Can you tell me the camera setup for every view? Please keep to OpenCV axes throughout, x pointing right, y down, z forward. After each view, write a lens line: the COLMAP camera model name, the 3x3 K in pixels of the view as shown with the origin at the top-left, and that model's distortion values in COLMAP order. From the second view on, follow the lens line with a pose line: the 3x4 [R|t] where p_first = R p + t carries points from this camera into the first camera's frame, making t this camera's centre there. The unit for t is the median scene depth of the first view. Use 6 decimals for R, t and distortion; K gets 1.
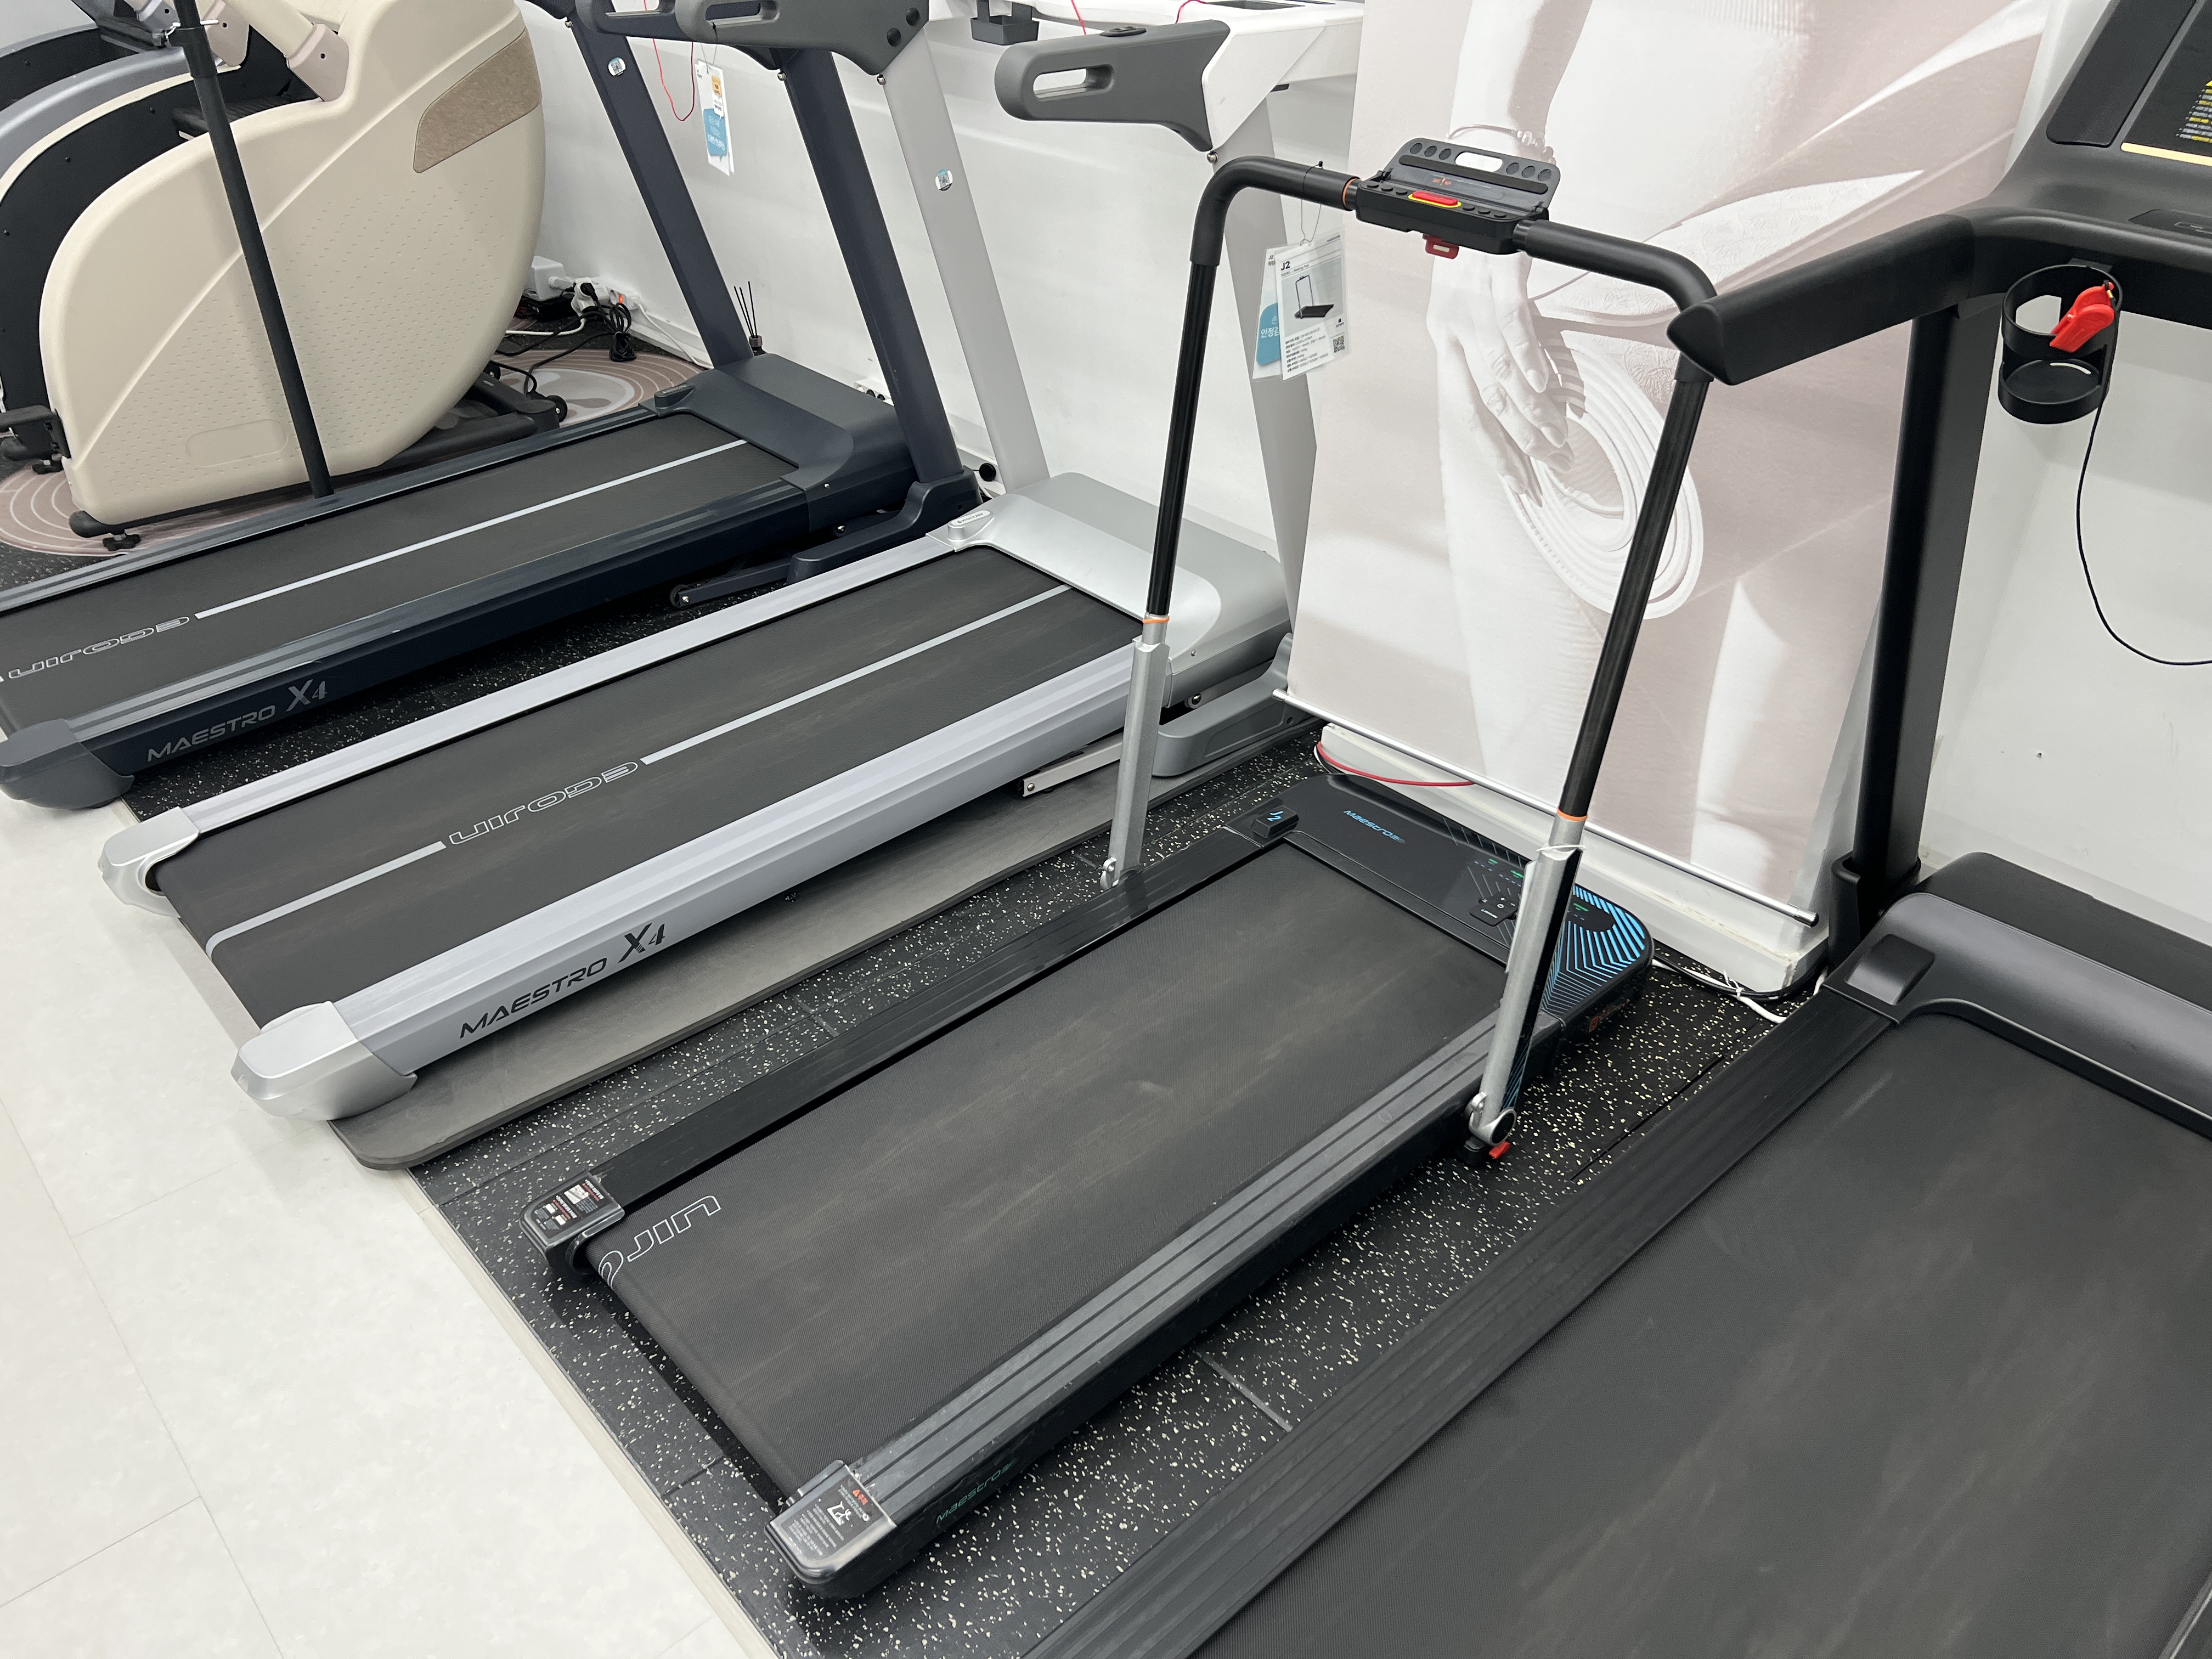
lens RADIAL K [[1678.6, 0, 1107.6], [0, 1678.6, 832.3], [0, 0, 1]] dist [0.028632, -0.000767]
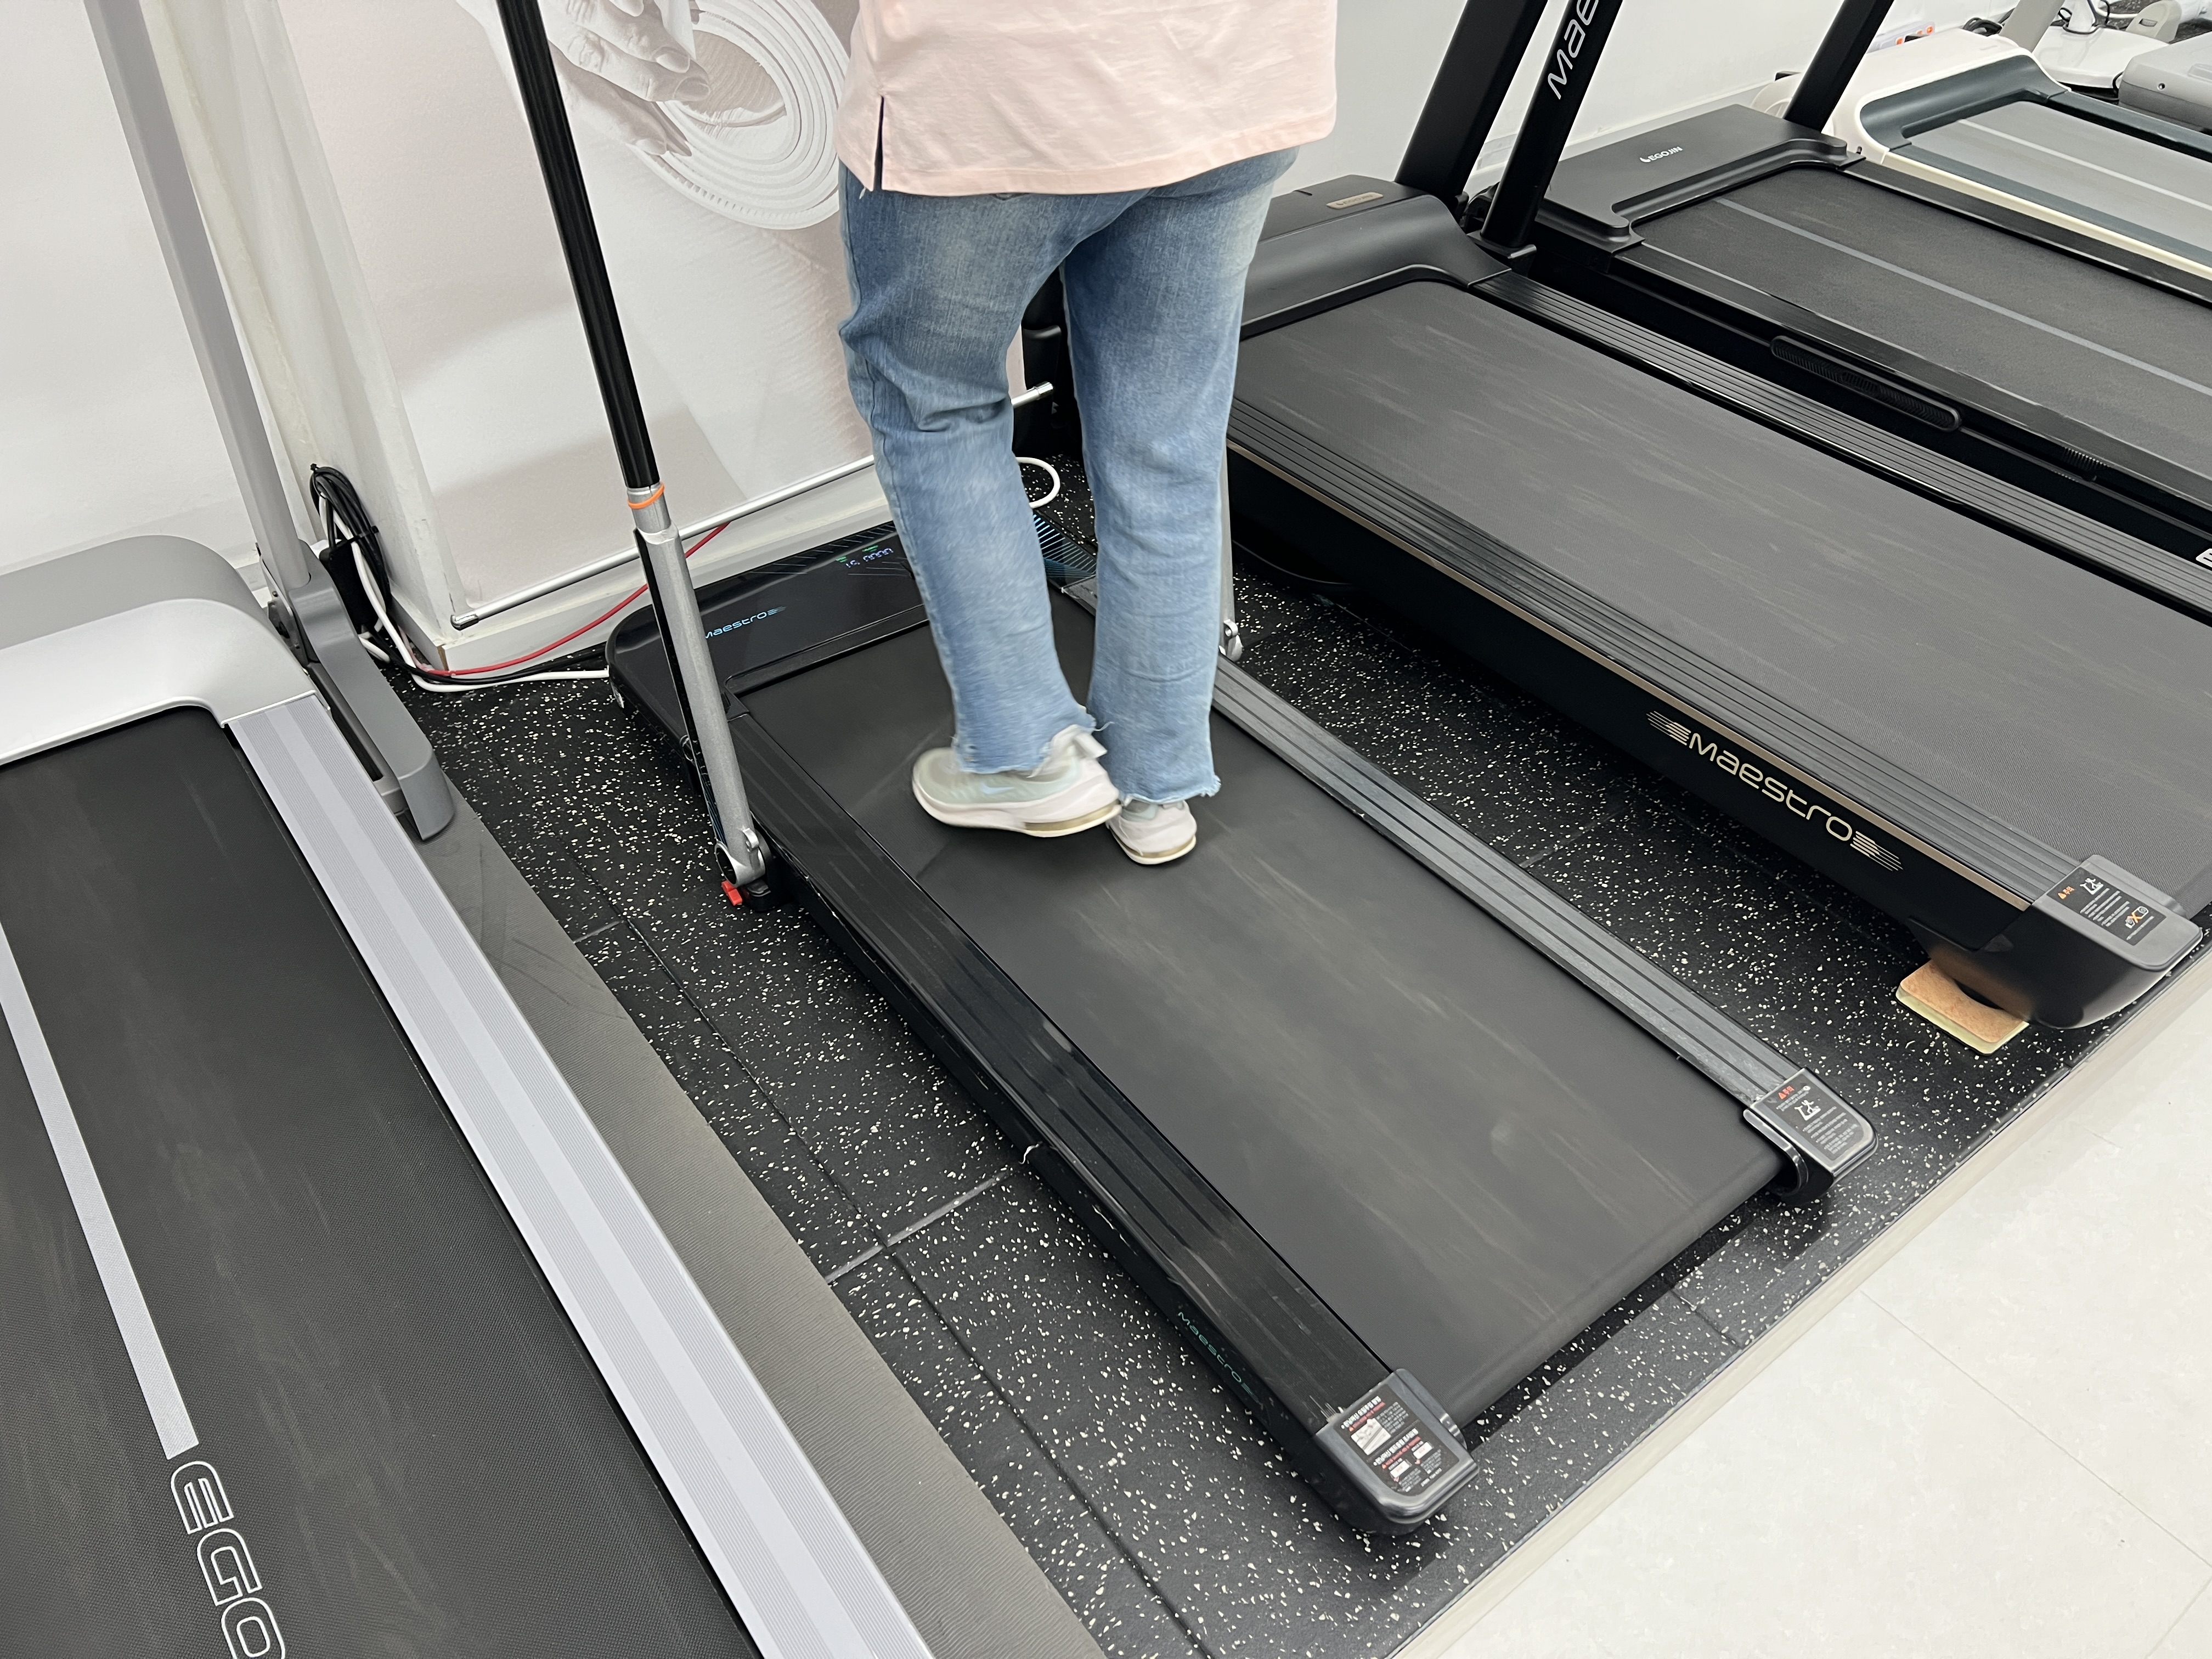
lens RADIAL K [[1678.6, 0, 1106.9], [0, 1678.6, 825.9], [0, 0, 1]] dist [0.028632, -0.000767]
pose [[0.078336, -0.653882, 0.752530, -0.681032], [0.547777, 0.658921, 0.515522, -0.352242], [-0.832949, 0.371835, 0.409799, 0.739918]]
